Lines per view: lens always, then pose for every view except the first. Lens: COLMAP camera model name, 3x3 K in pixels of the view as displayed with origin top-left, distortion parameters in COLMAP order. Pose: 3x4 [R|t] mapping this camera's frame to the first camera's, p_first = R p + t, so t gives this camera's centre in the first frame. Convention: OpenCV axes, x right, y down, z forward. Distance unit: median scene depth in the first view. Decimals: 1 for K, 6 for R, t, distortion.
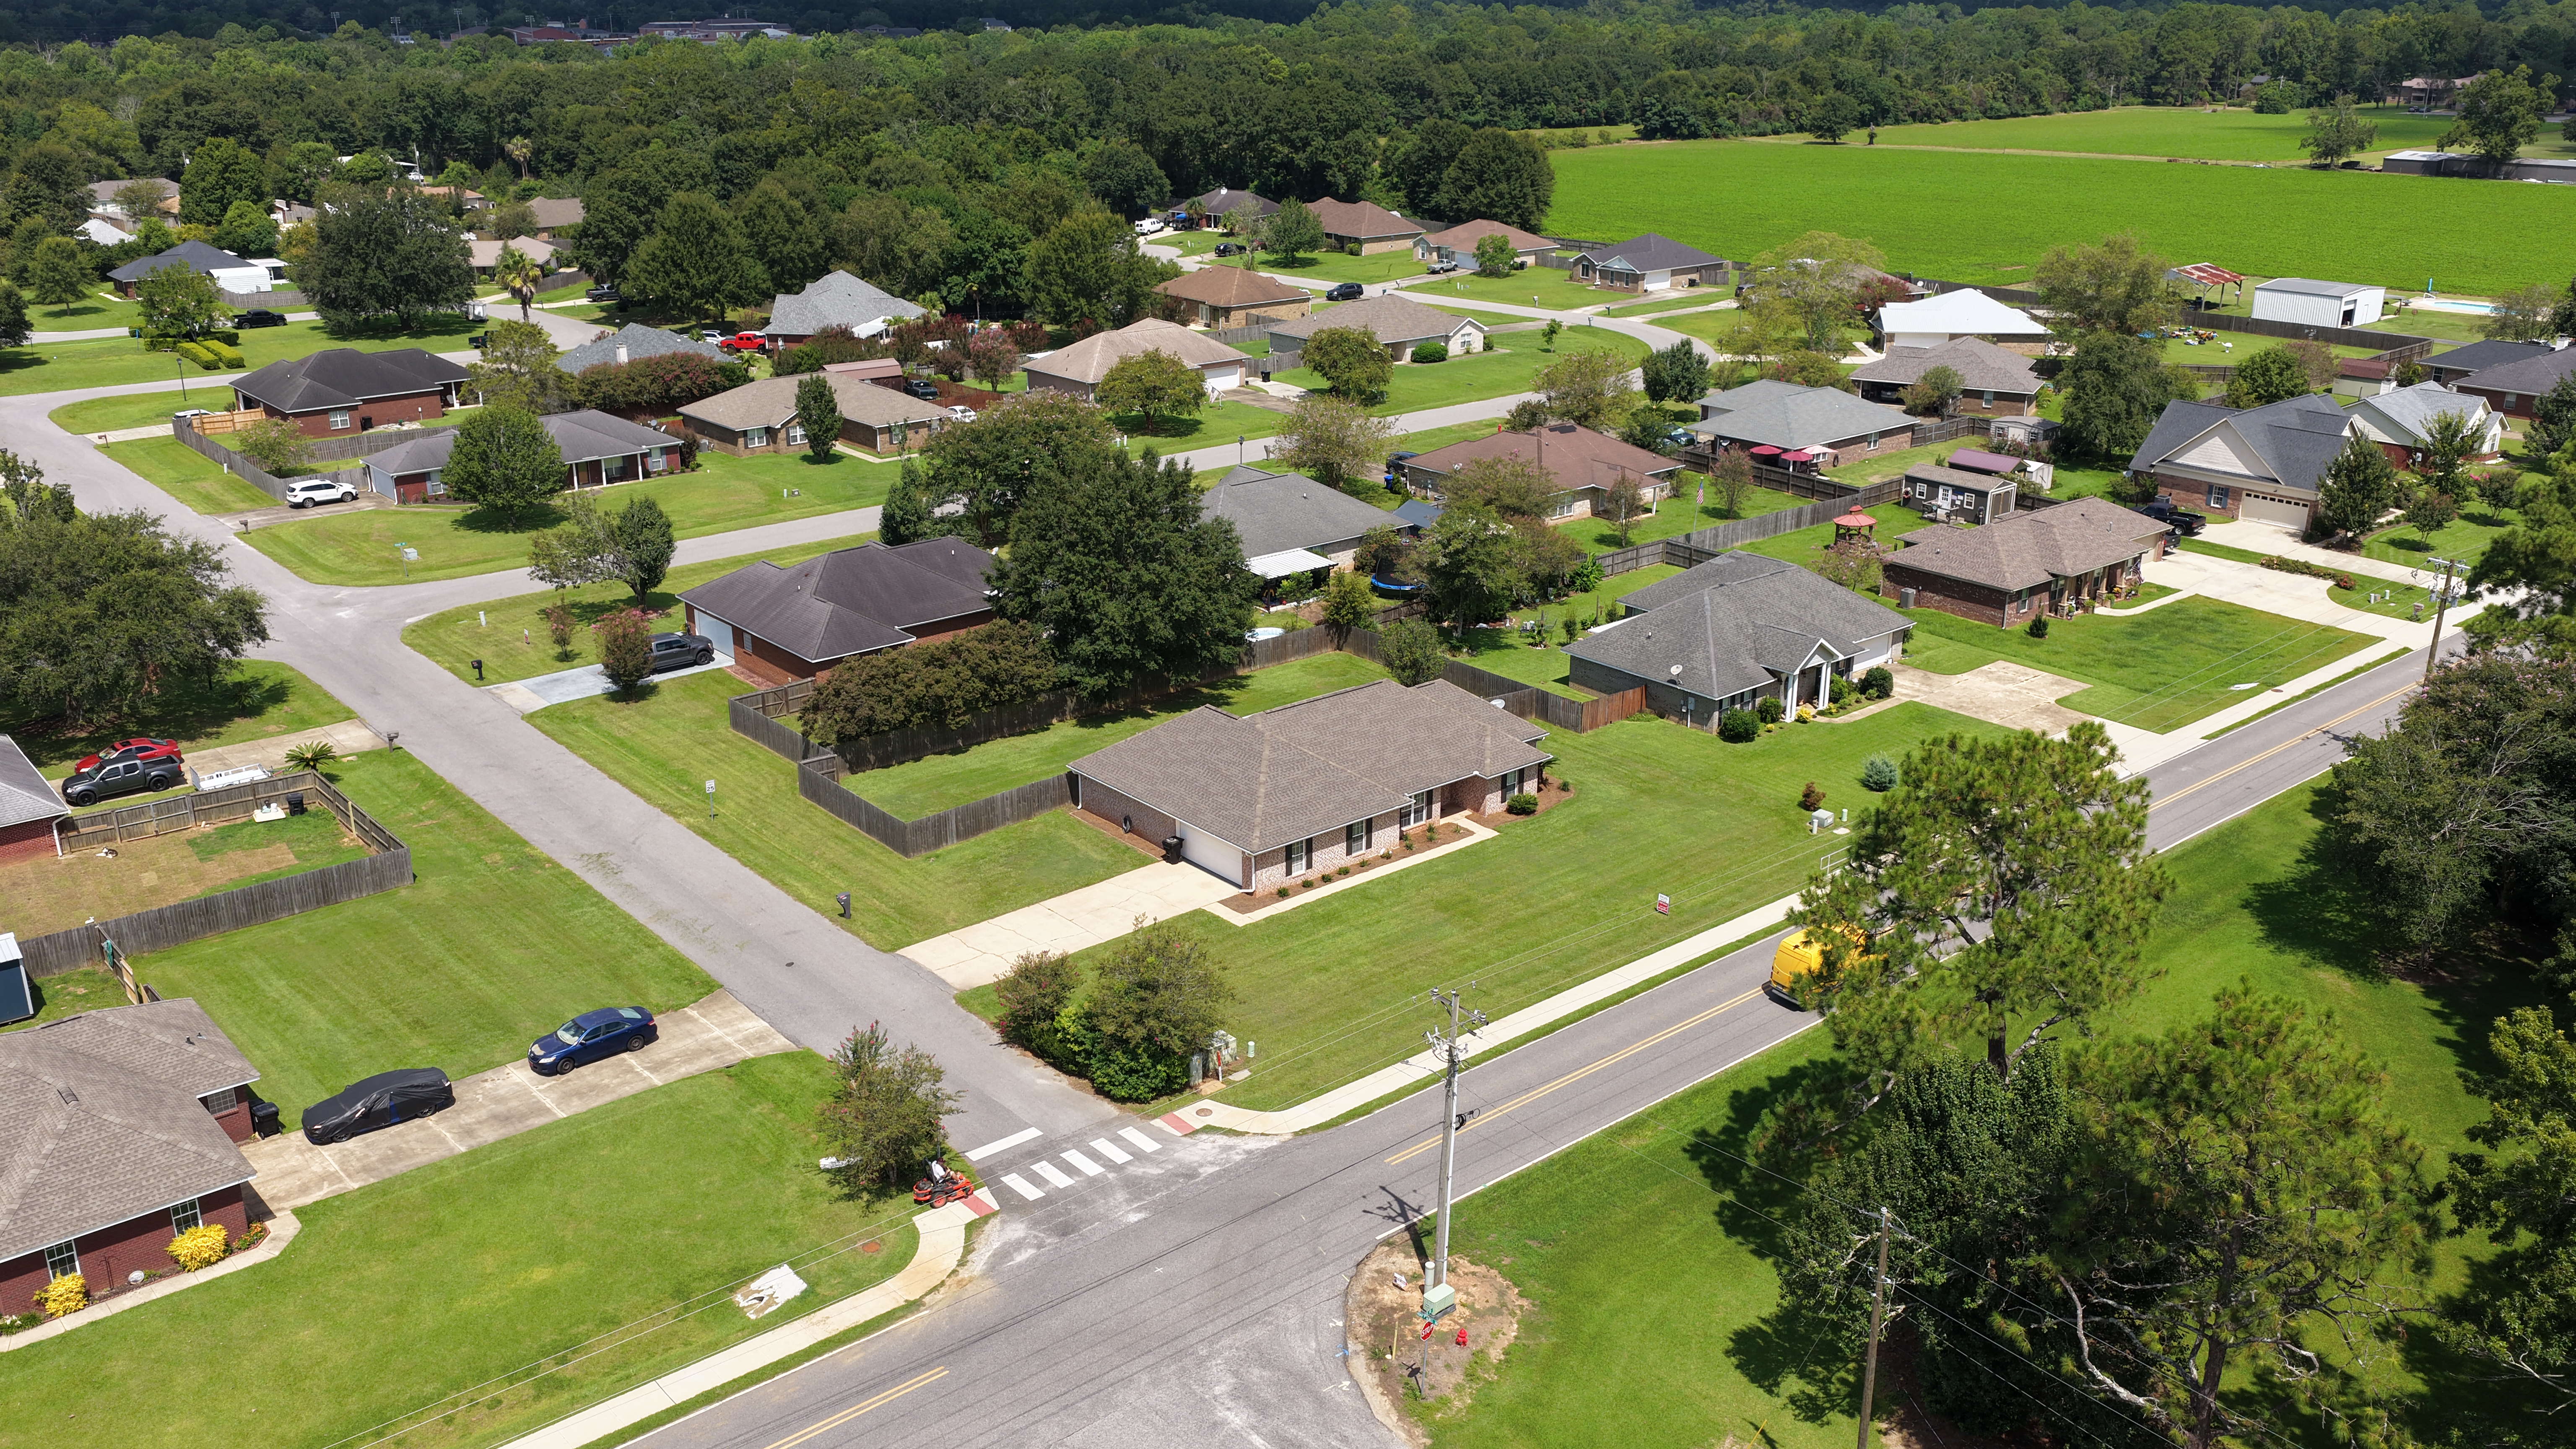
lens RADIAL K [[2145.6, 0, 1299.2], [0, 2145.6, 724.6], [0, 0, 1]] dist [-0.024182, 0.059310]
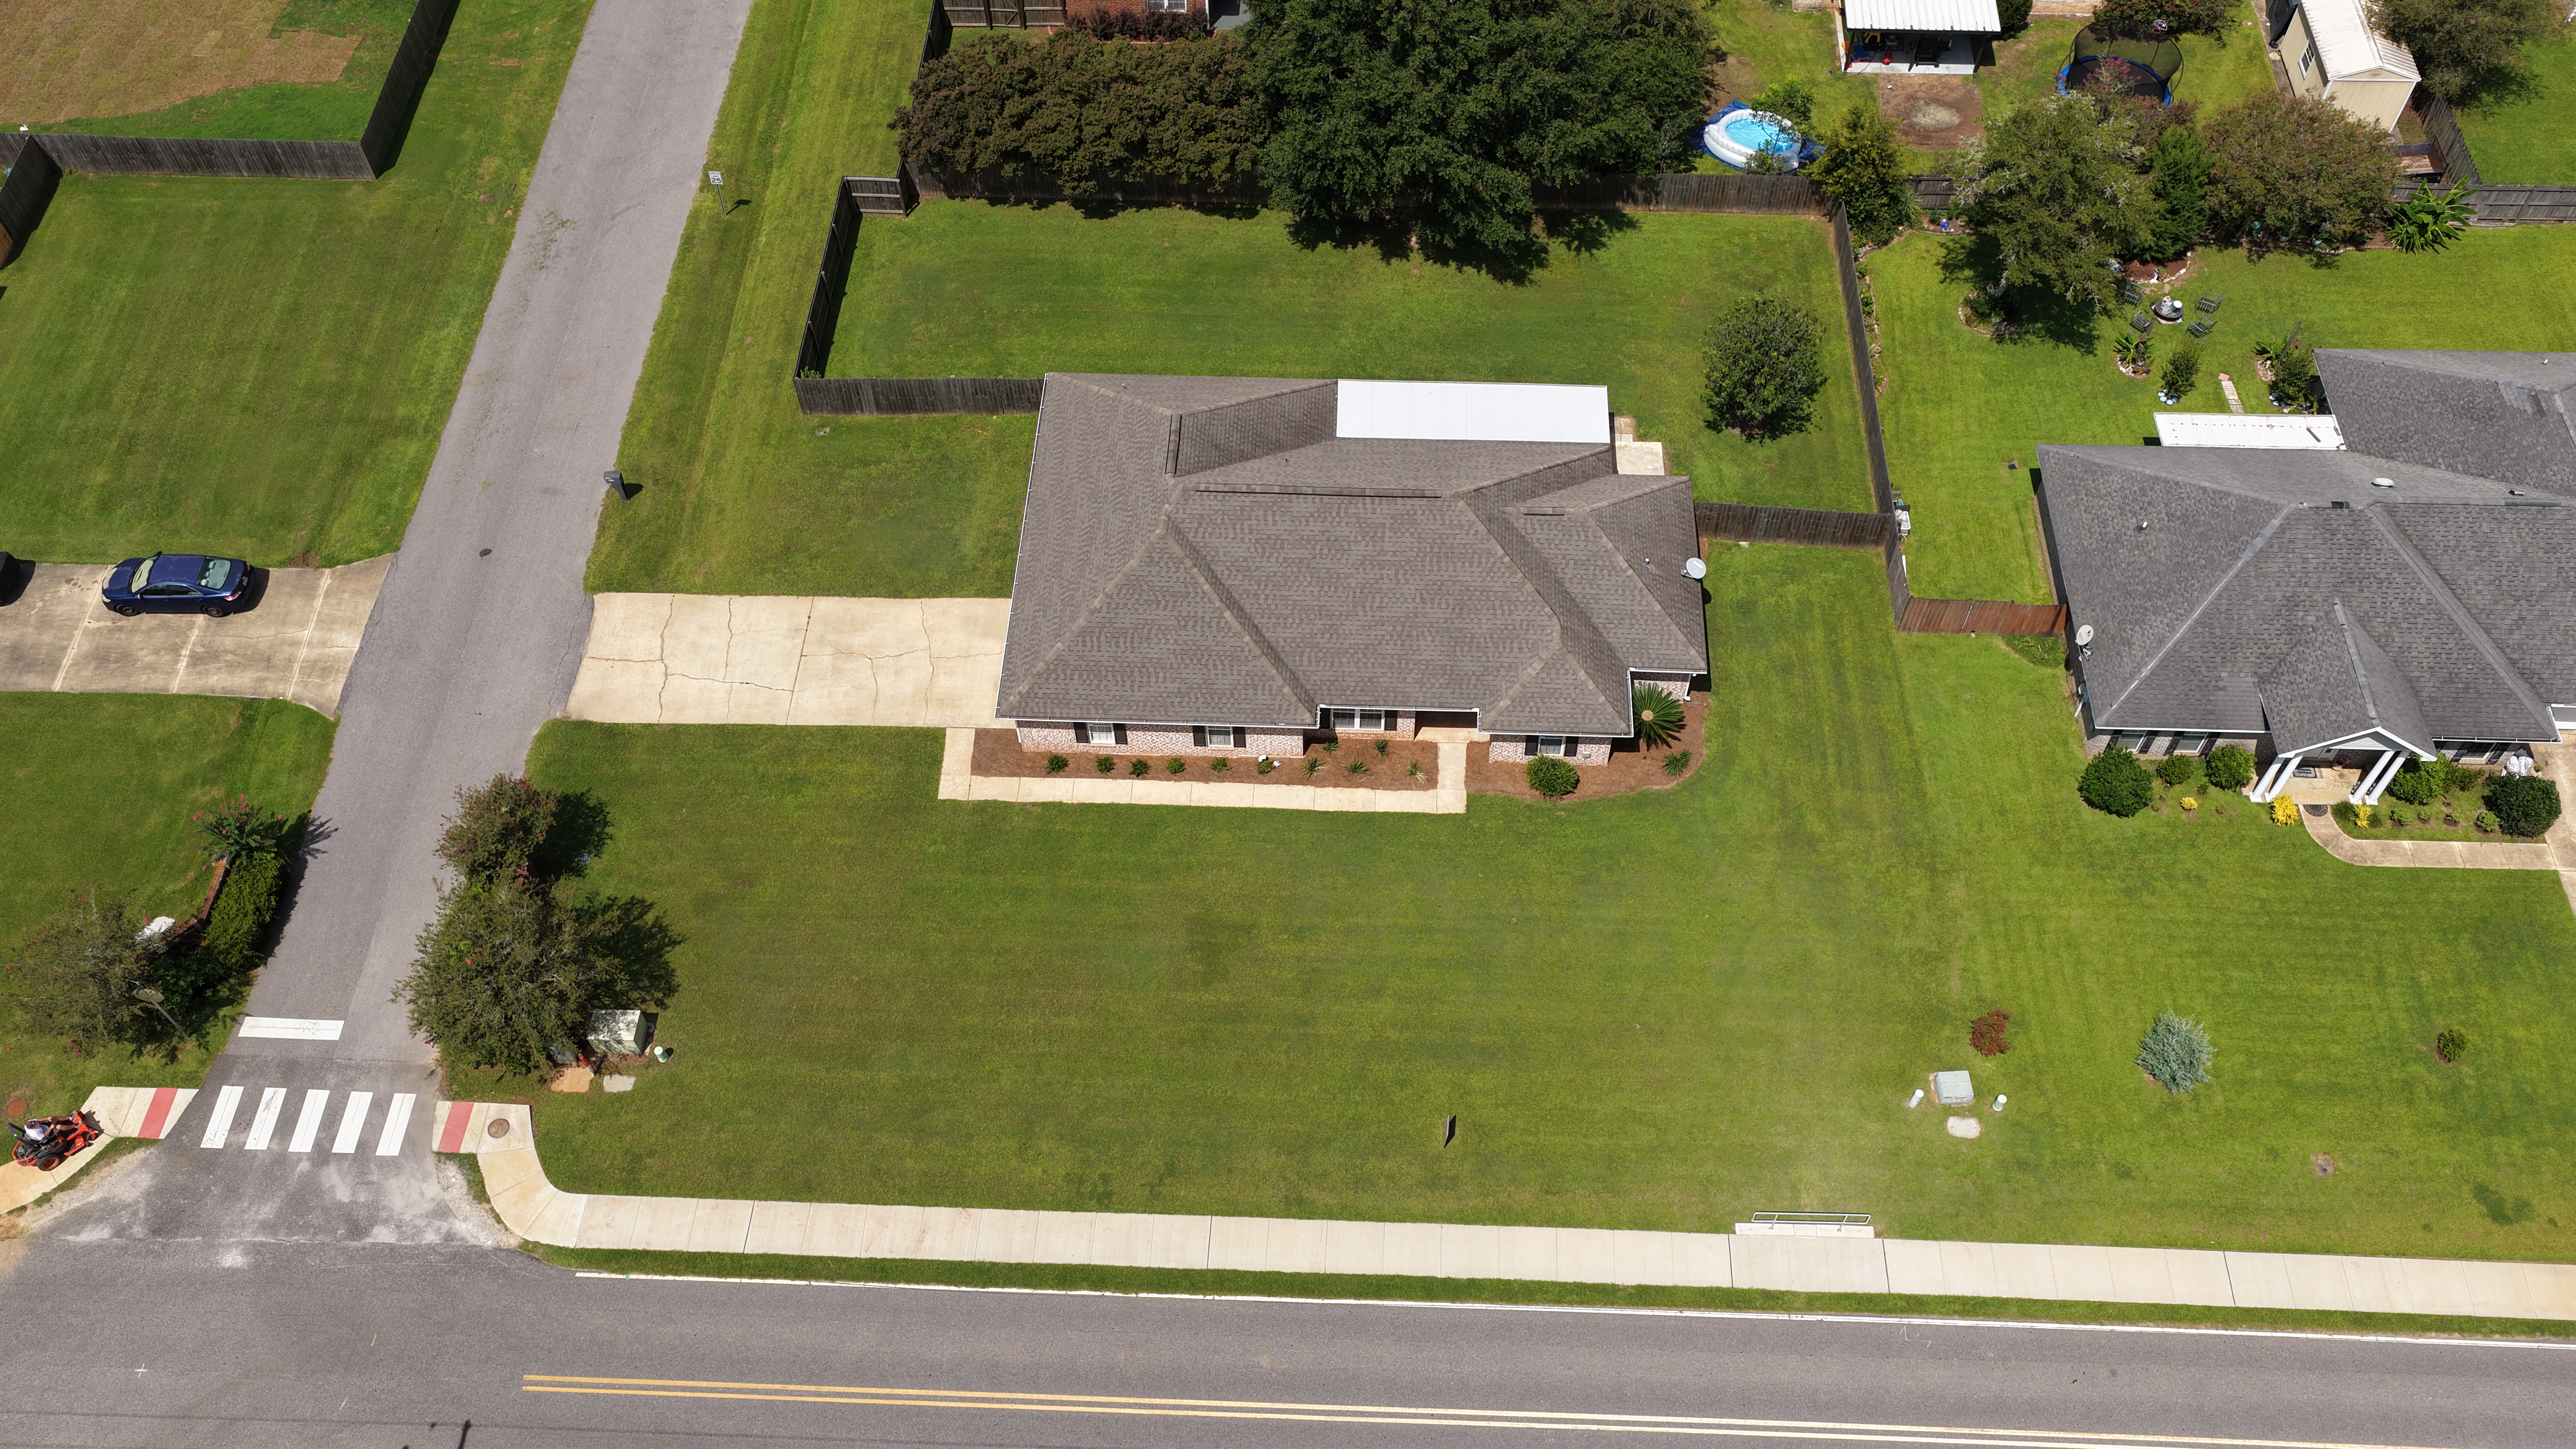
lens RADIAL K [[2145.6, 0, 1299.2], [0, 2145.6, 724.6], [0, 0, 1]] dist [-0.024182, 0.059310]
pose [[0.730476, 0.551436, -0.402893, 0.323595], [-0.215372, 0.745843, 0.630344, -0.387246], [0.648090, -0.373679, 0.663584, 0.601671]]
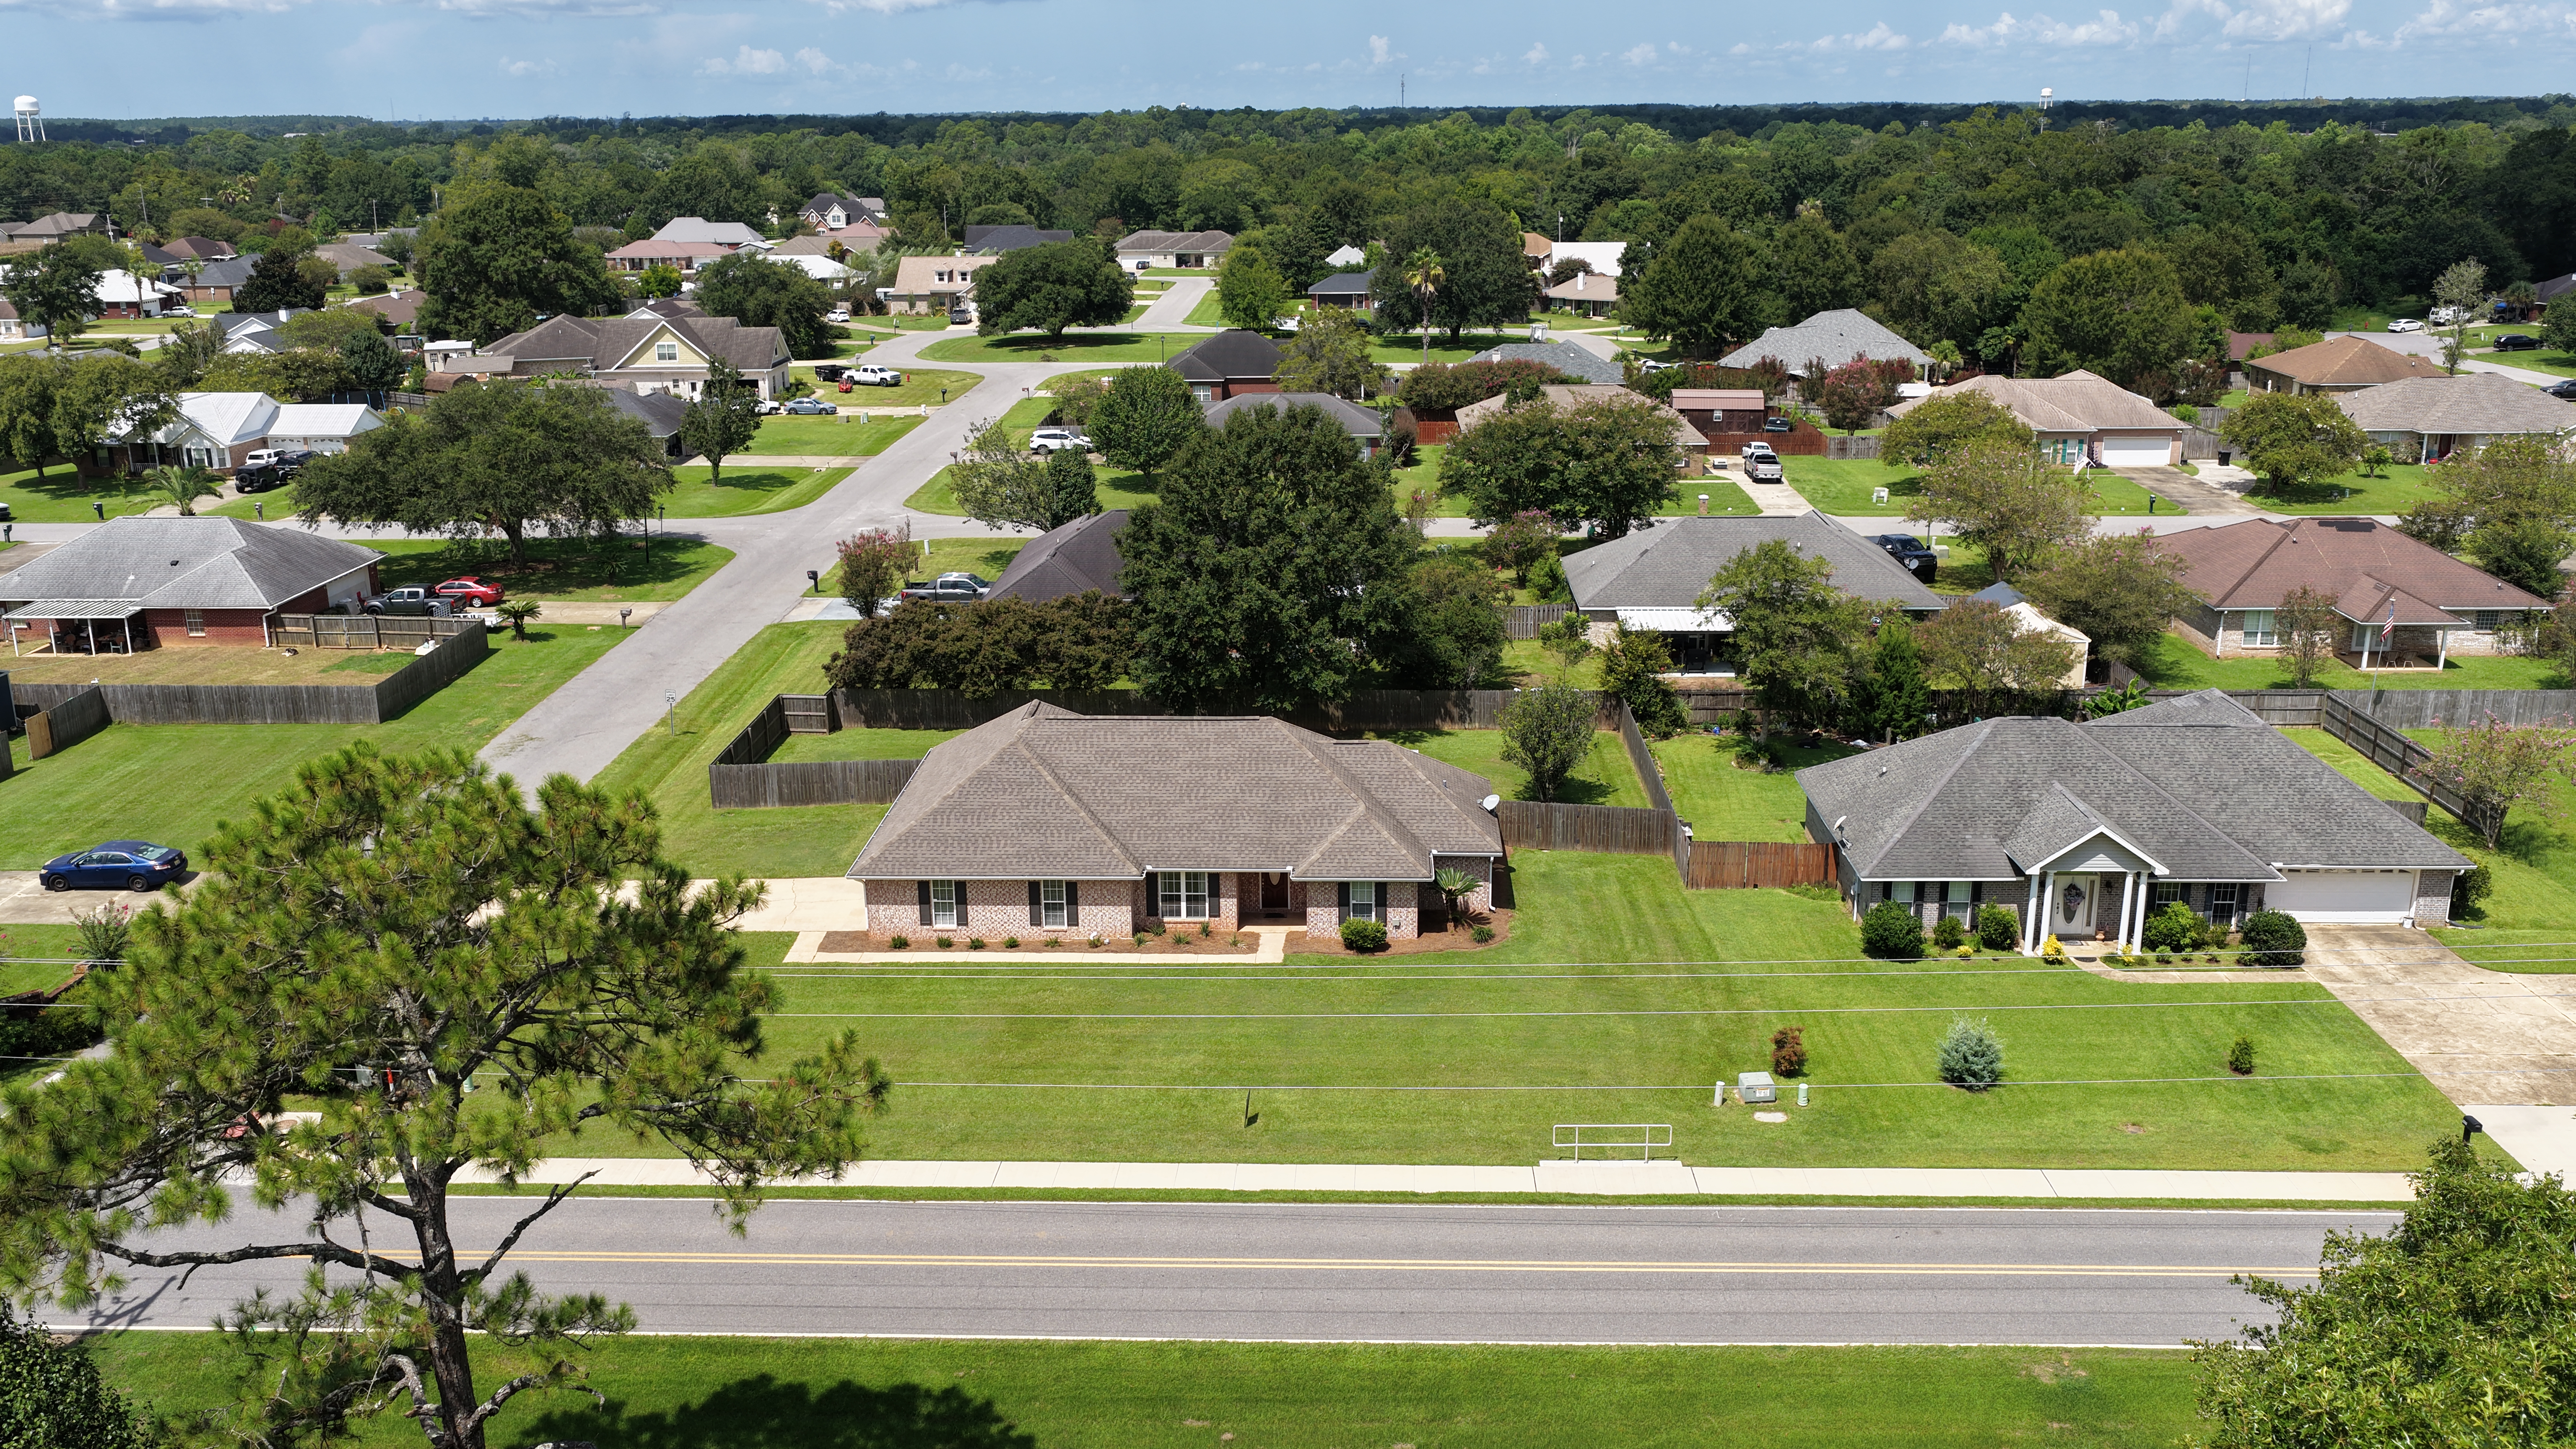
lens RADIAL K [[2145.6, 0, 1299.2], [0, 2145.6, 724.6], [0, 0, 1]] dist [-0.024182, 0.059310]
pose [[0.737652, 0.178761, -0.651087, 0.561873], [-0.216308, 0.976056, 0.022917, -0.041489], [0.639594, 0.123931, 0.758657, 0.526377]]
